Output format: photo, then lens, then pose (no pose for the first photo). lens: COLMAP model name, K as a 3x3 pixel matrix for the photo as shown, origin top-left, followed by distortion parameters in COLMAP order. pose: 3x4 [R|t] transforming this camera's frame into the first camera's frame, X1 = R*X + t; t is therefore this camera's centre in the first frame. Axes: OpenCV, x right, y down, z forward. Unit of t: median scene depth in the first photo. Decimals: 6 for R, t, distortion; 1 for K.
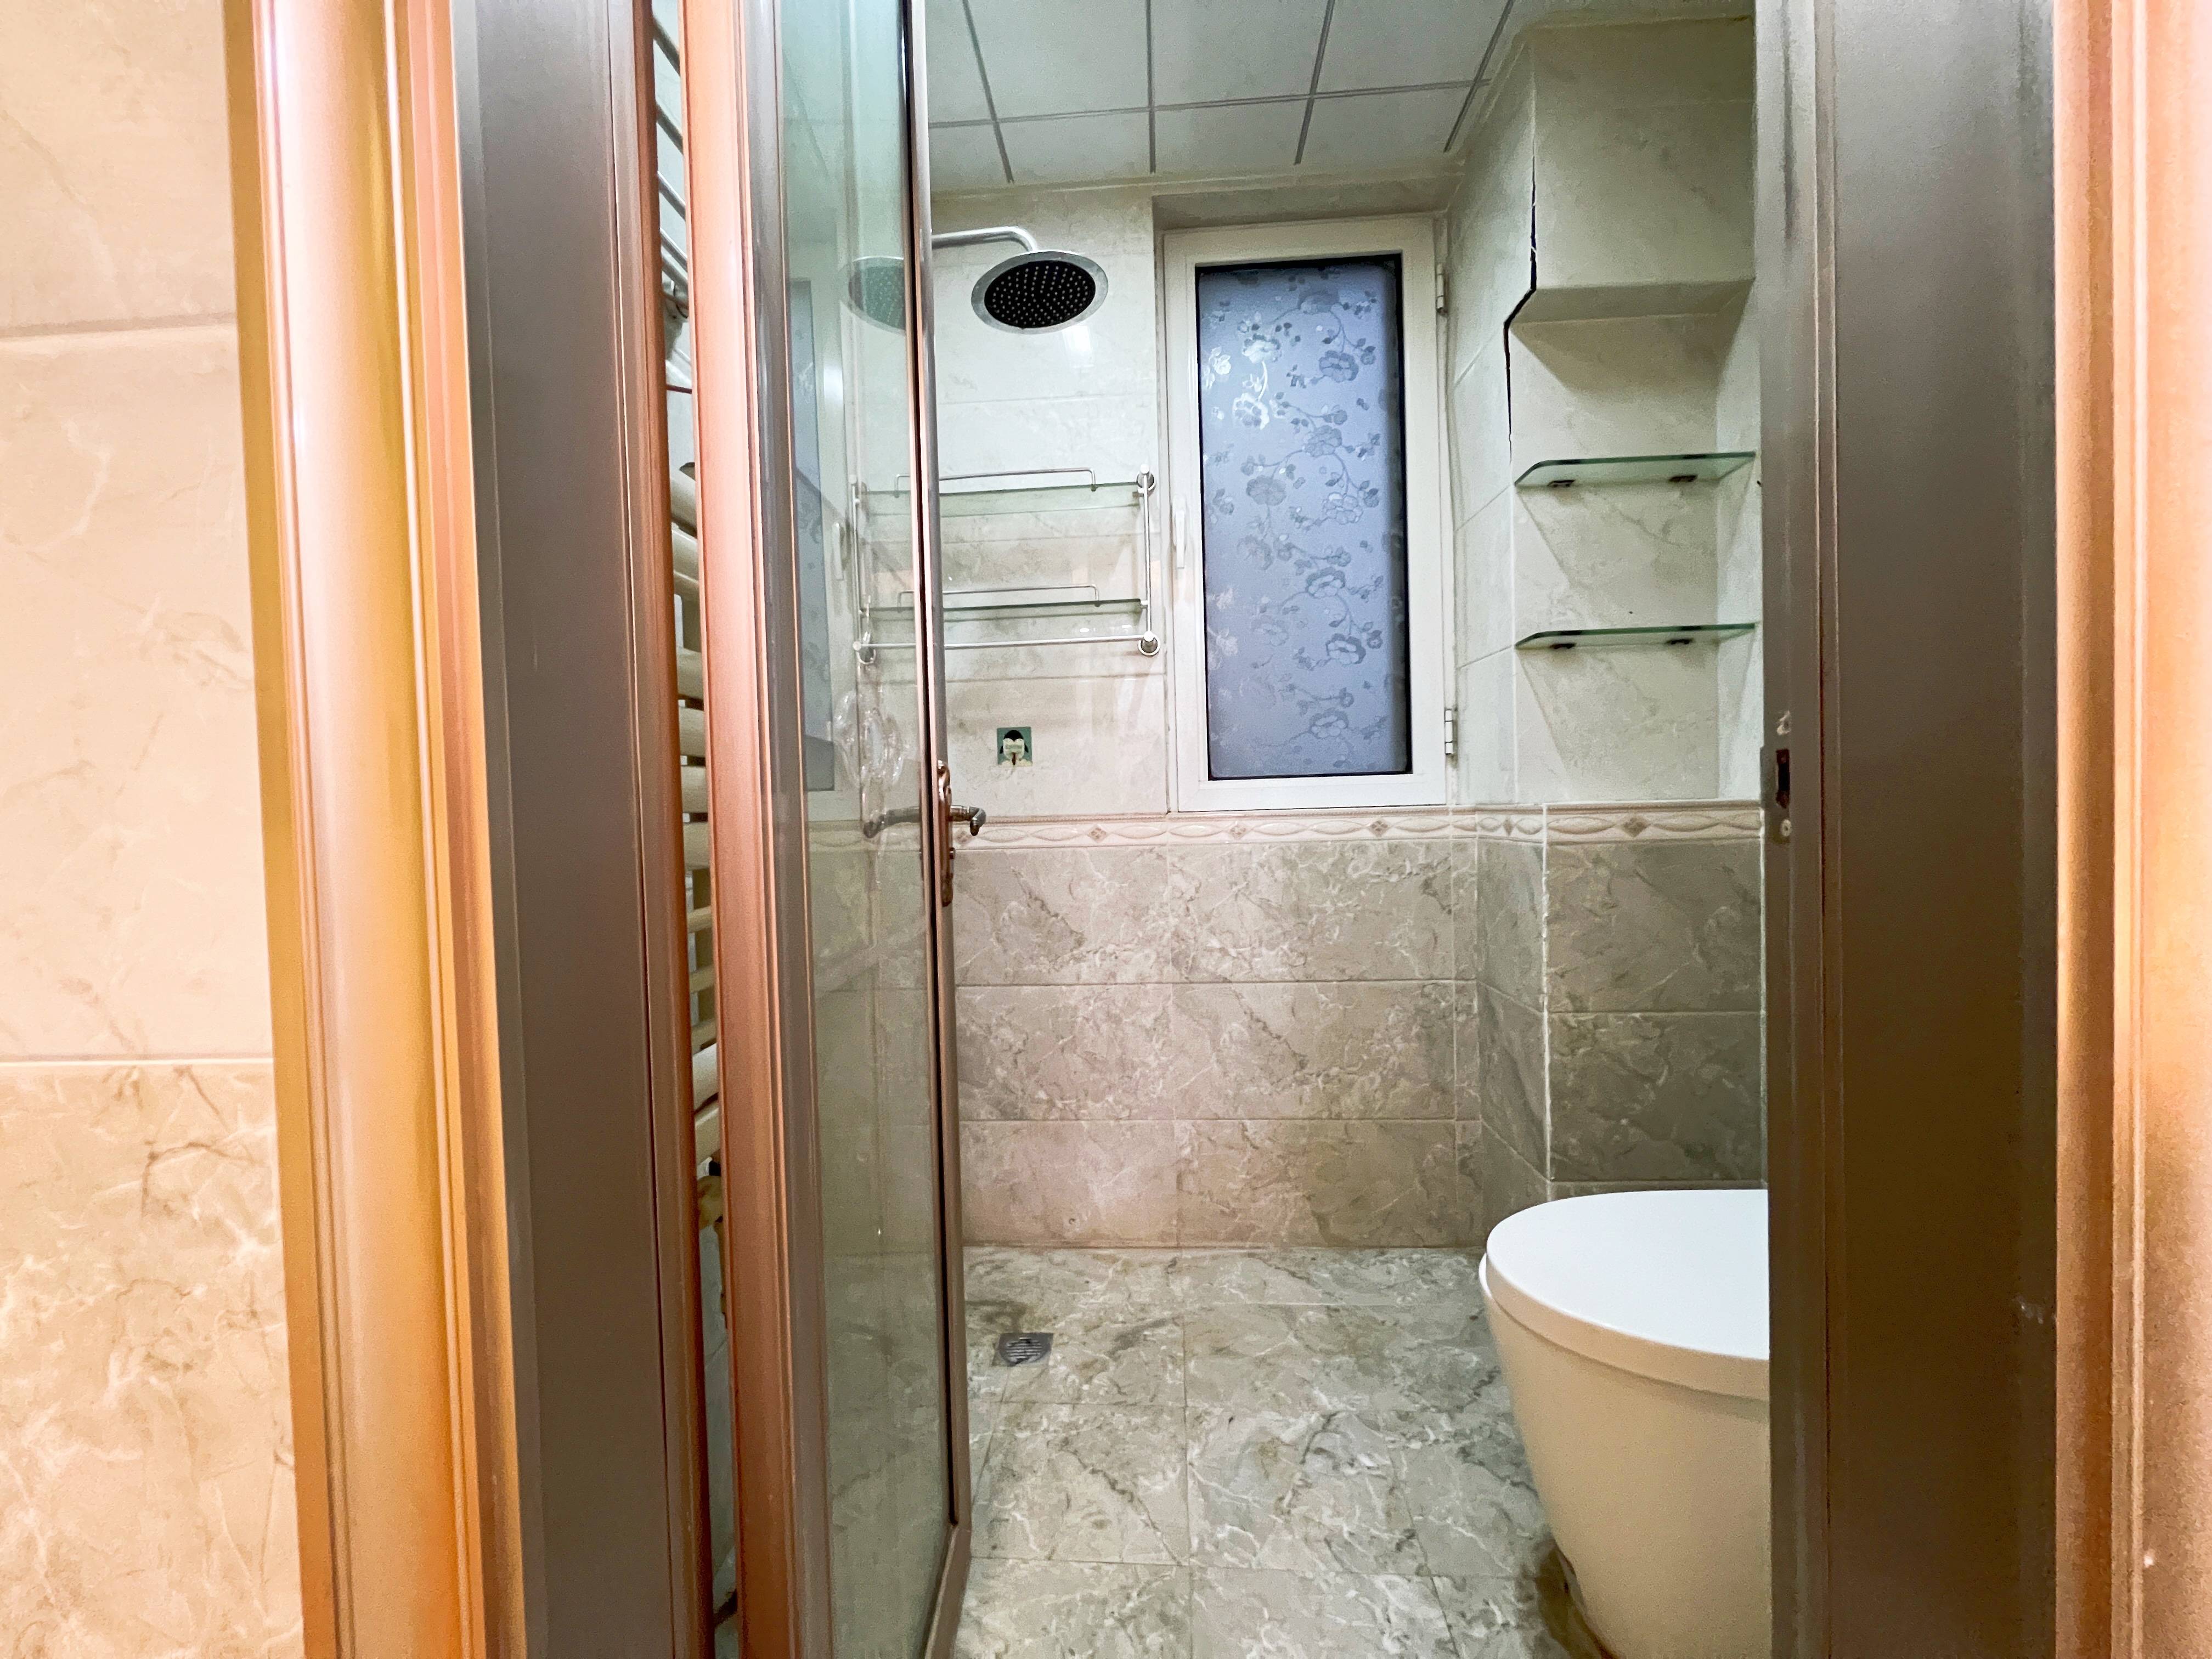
lens RADIAL K [[884.9, 0, 1120.3], [0, 884.9, 830.3], [0, 0, 1]] dist [-0.001585, 0.000136]
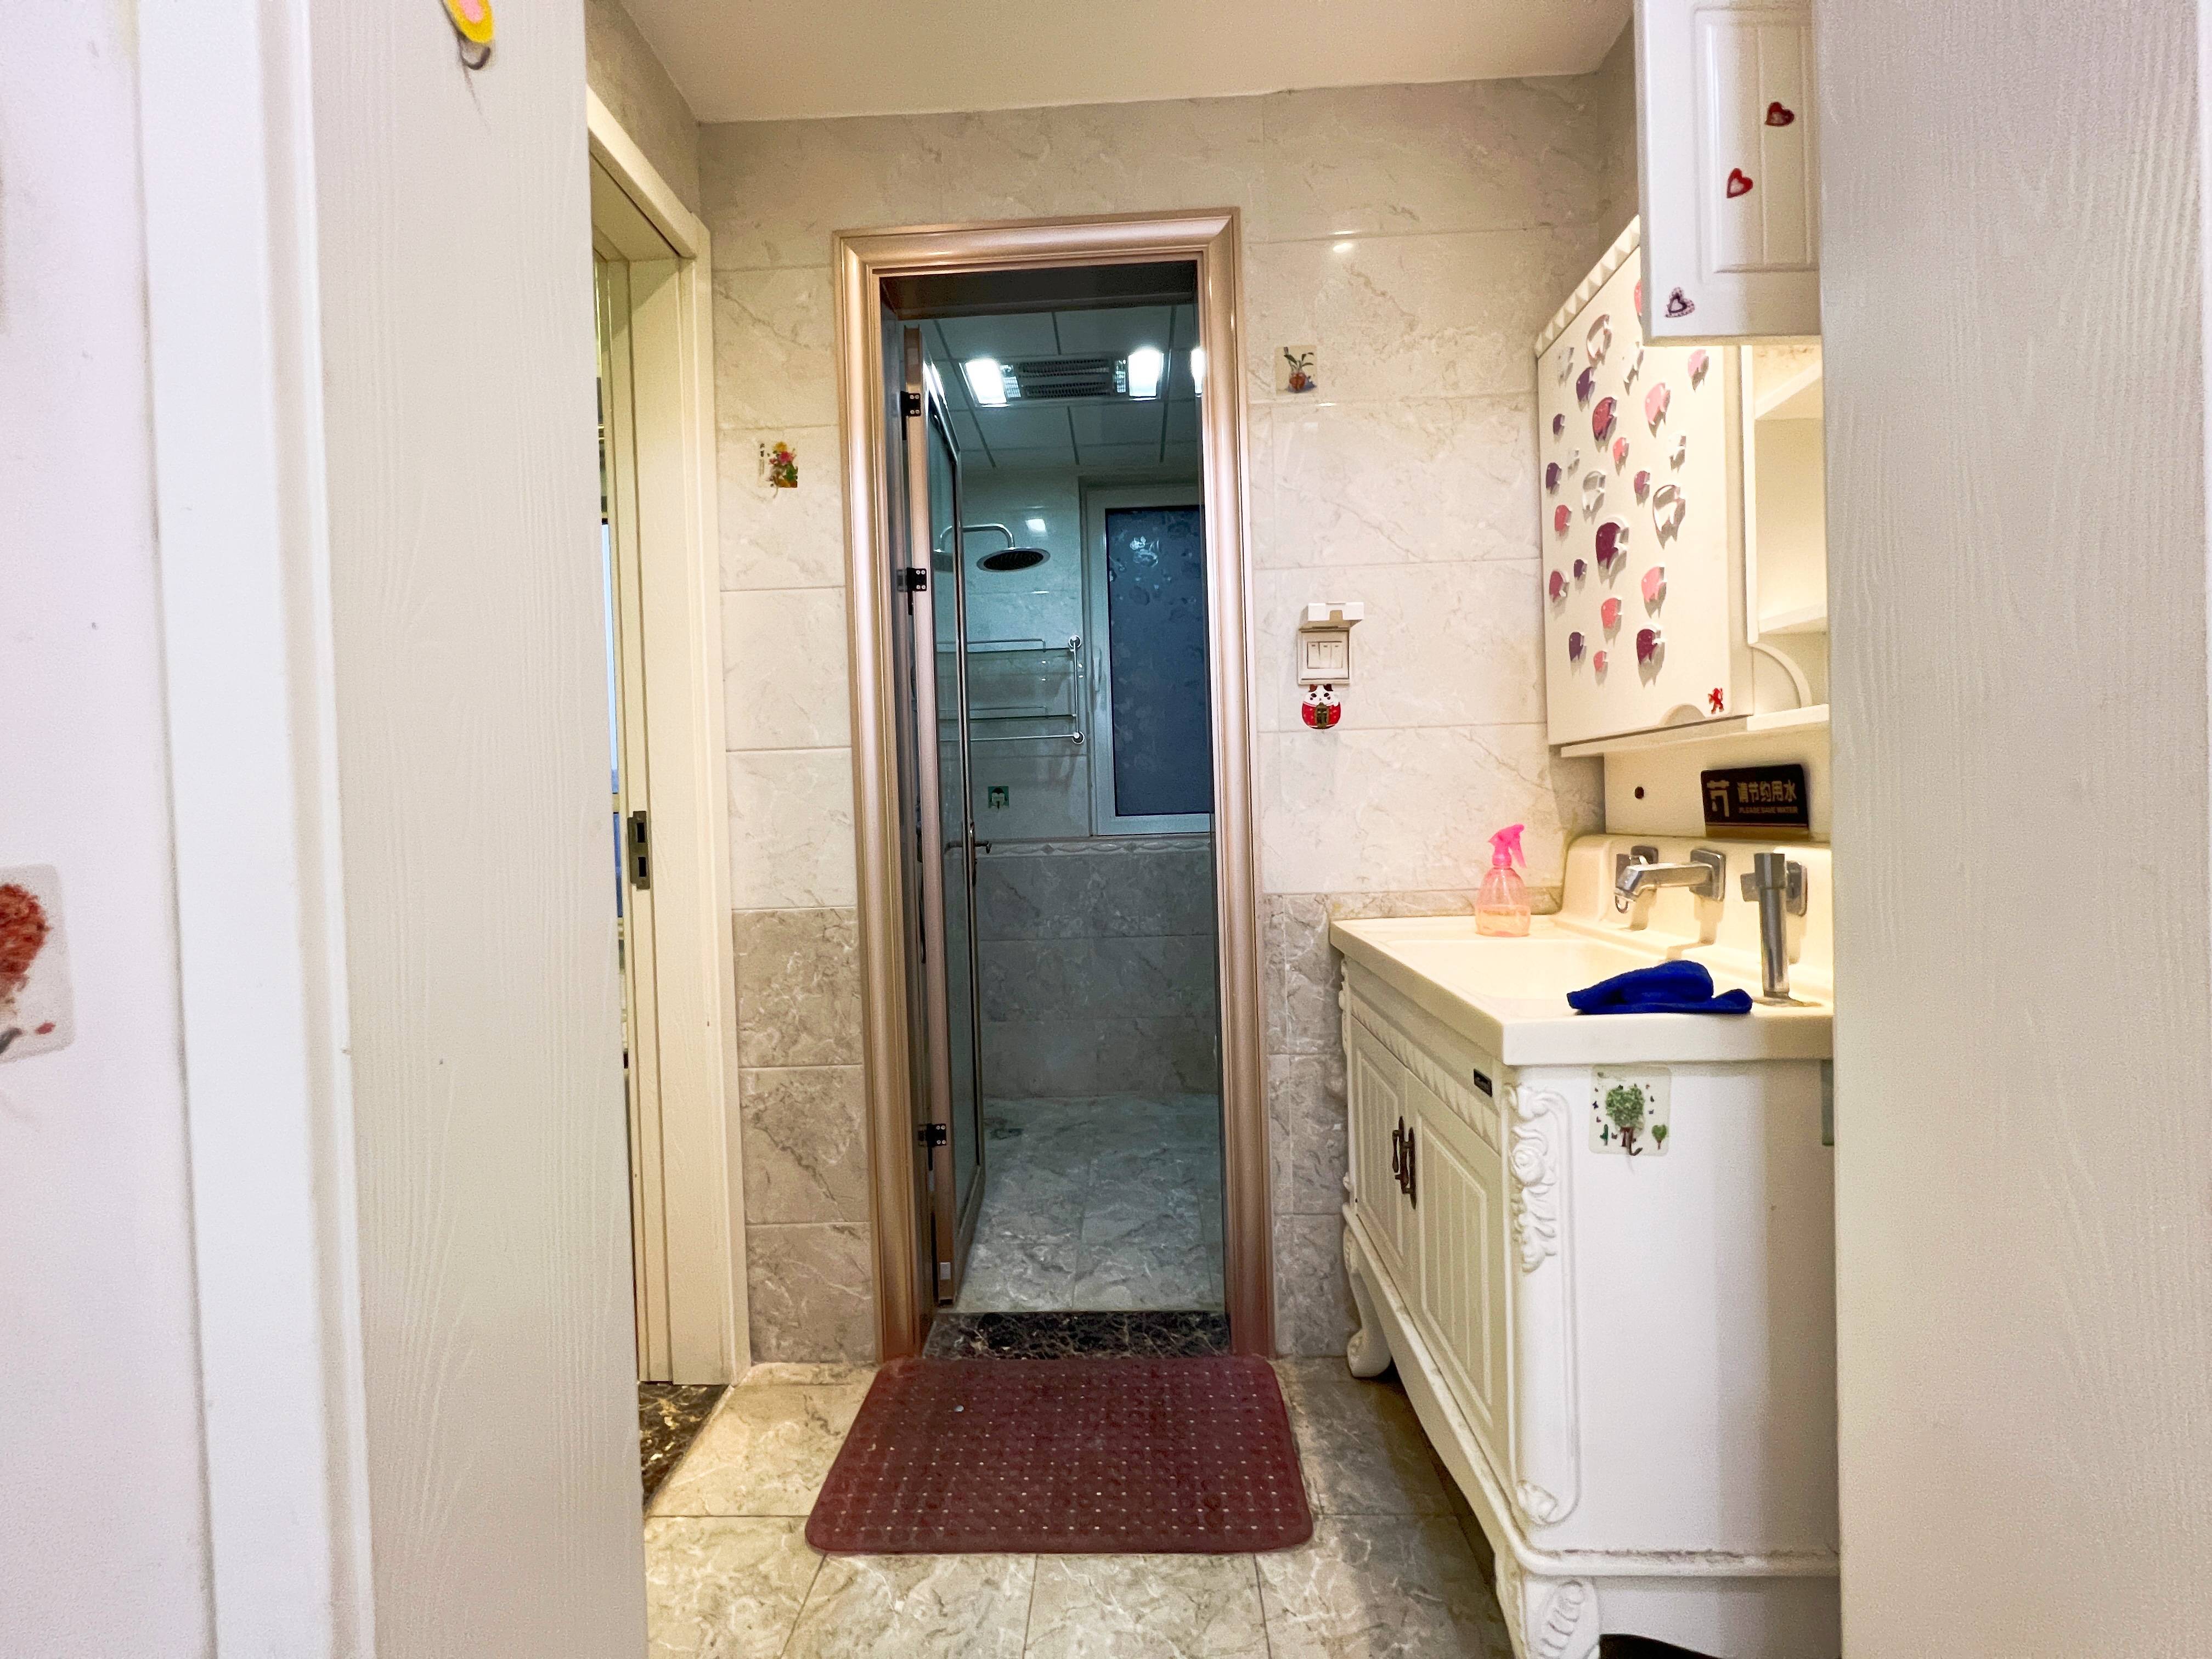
lens RADIAL K [[884.9, 0, 1094.1], [0, 884.9, 824.9], [0, 0, 1]] dist [-0.001585, 0.000136]
pose [[0.999951, -0.006788, 0.007183, 0.050663], [0.006894, 0.999867, -0.014813, -0.017010], [-0.007082, 0.014862, 0.999864, -0.696327]]
